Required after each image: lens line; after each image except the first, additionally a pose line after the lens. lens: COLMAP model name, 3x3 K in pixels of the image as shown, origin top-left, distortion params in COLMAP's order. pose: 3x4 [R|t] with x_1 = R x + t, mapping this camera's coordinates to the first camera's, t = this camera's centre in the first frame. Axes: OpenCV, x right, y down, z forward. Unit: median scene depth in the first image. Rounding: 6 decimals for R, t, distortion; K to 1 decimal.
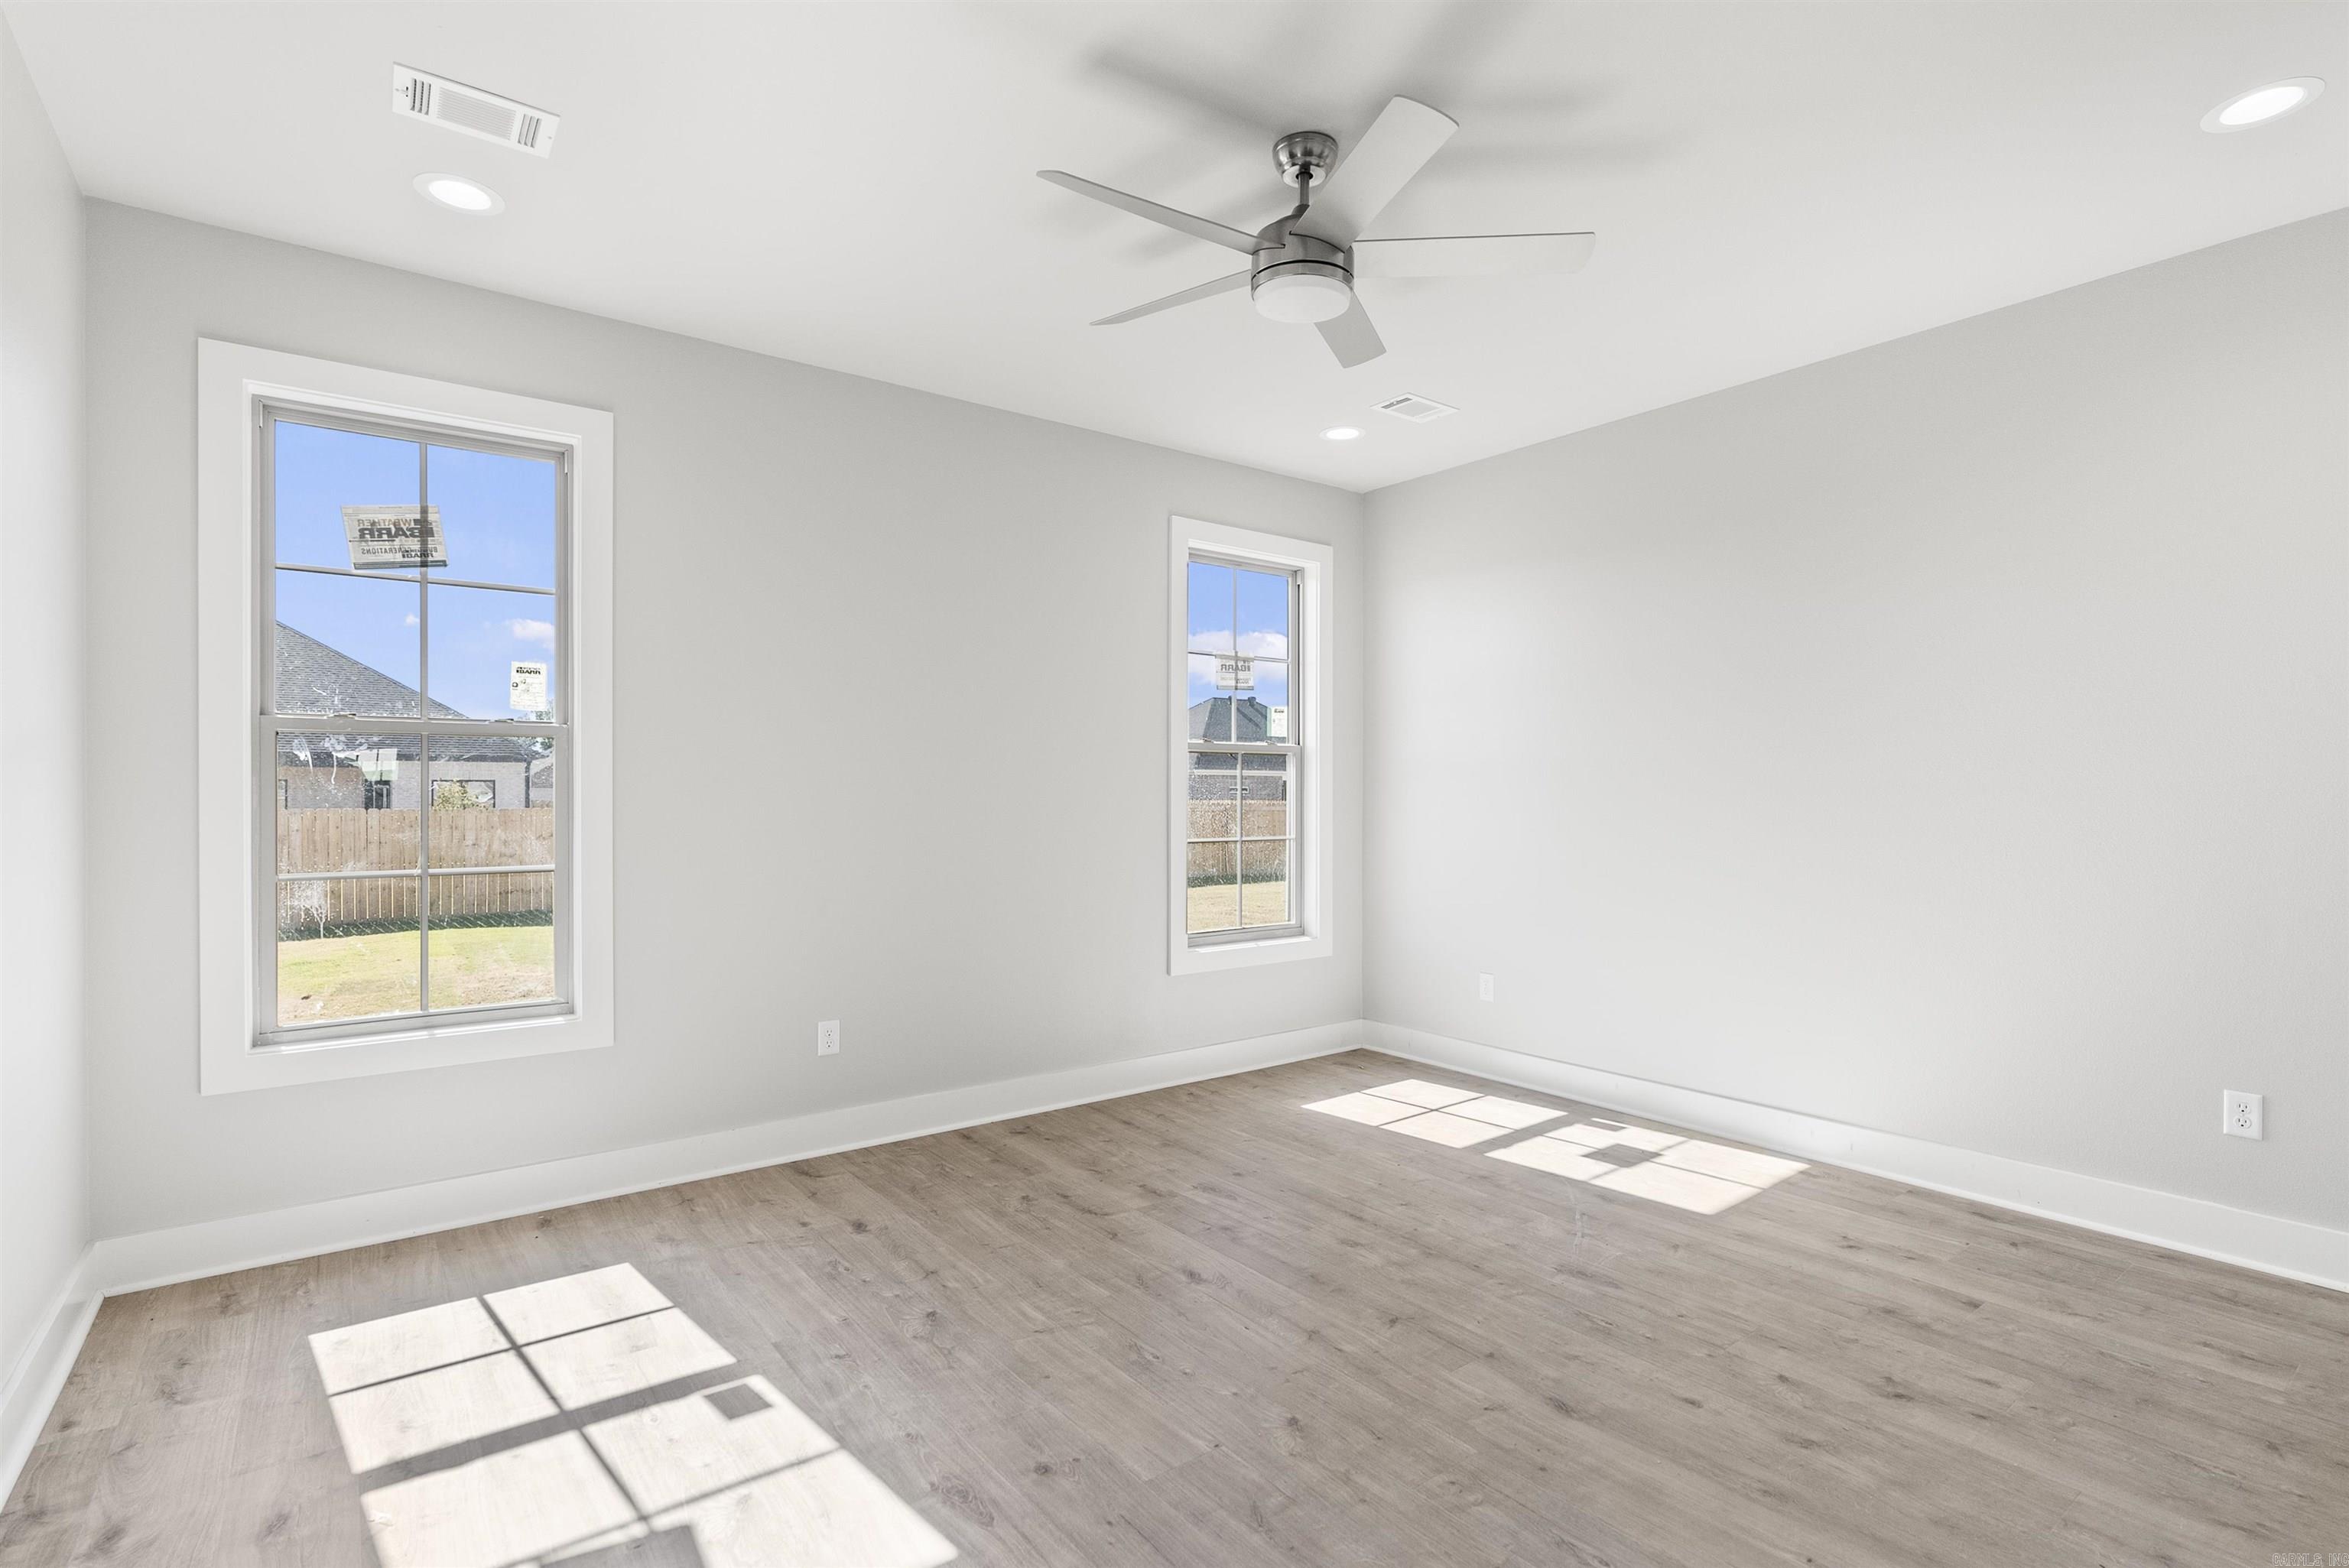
lens RADIAL K [[1097.7, 0, 1176.3], [0, 1097.7, 791.8], [0, 0, 1]] dist [0.000994, 0.000810]
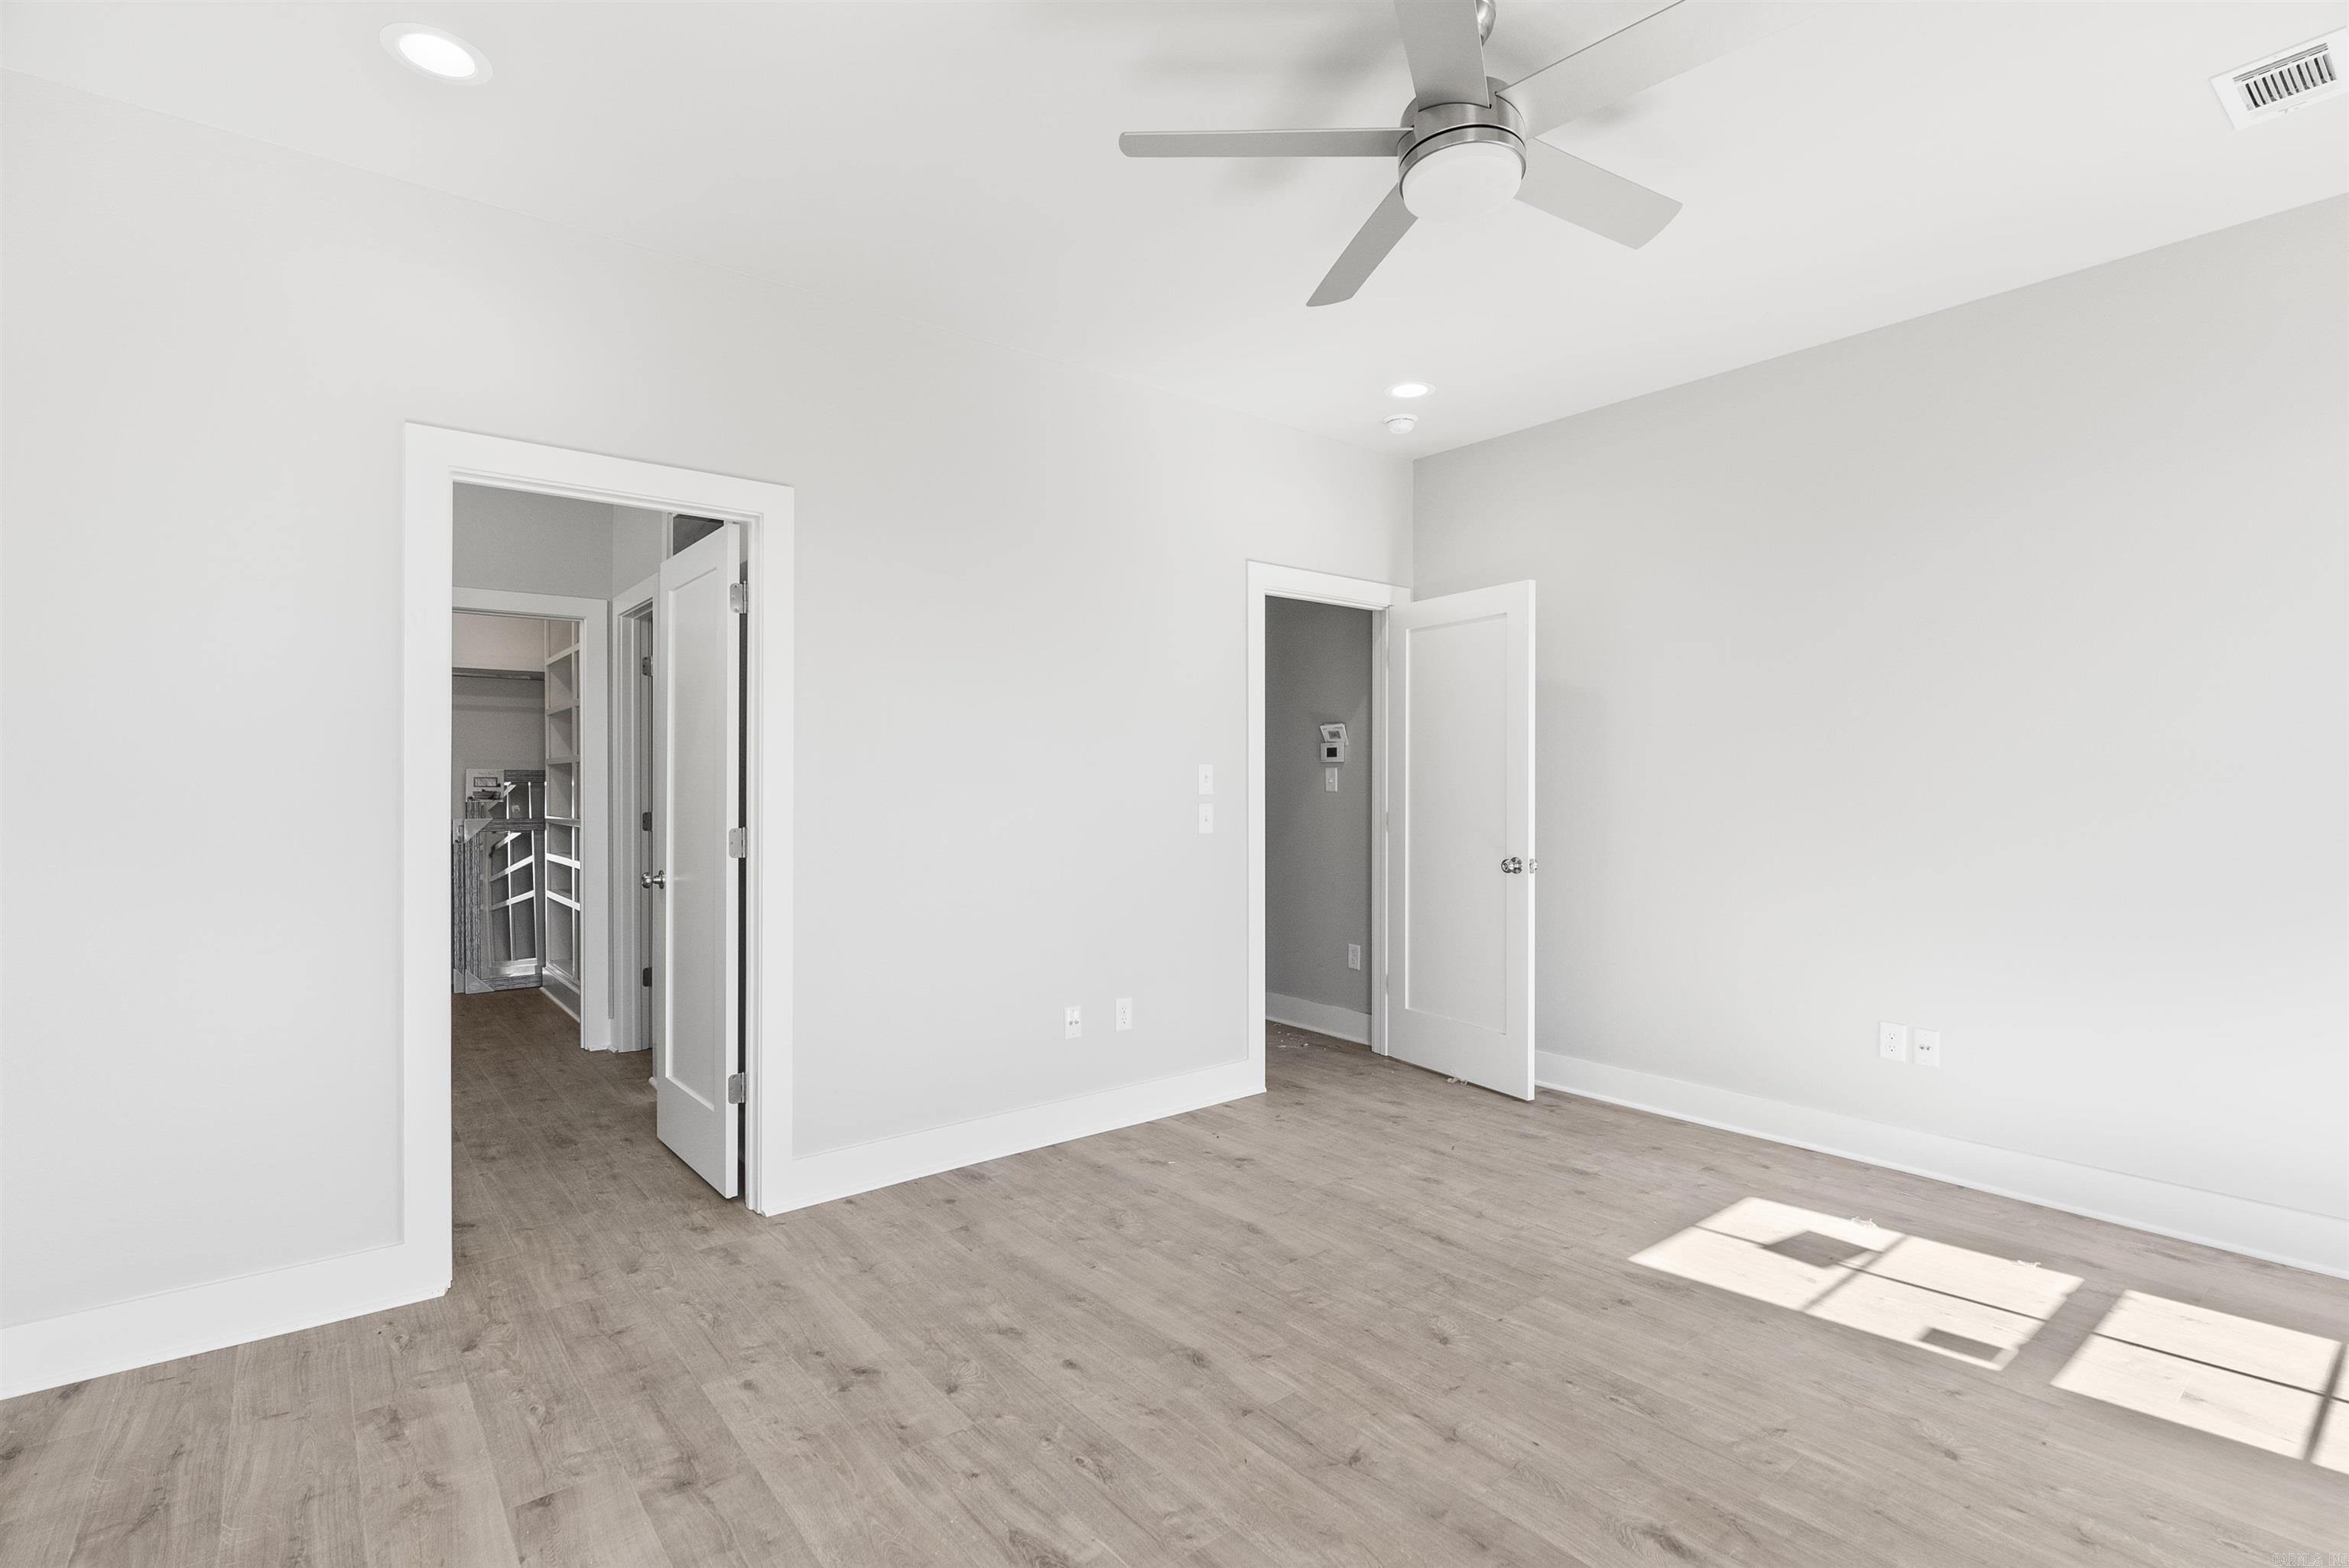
lens RADIAL K [[1097.7, 0, 1176.3], [0, 1097.7, 791.8], [0, 0, 1]] dist [0.000994, 0.000810]
pose [[-0.999461, 0.001433, -0.032790, 0.402632], [0.001395, 0.999998, 0.001196, 0.010785], [0.032792, 0.001150, -0.999462, 2.046574]]
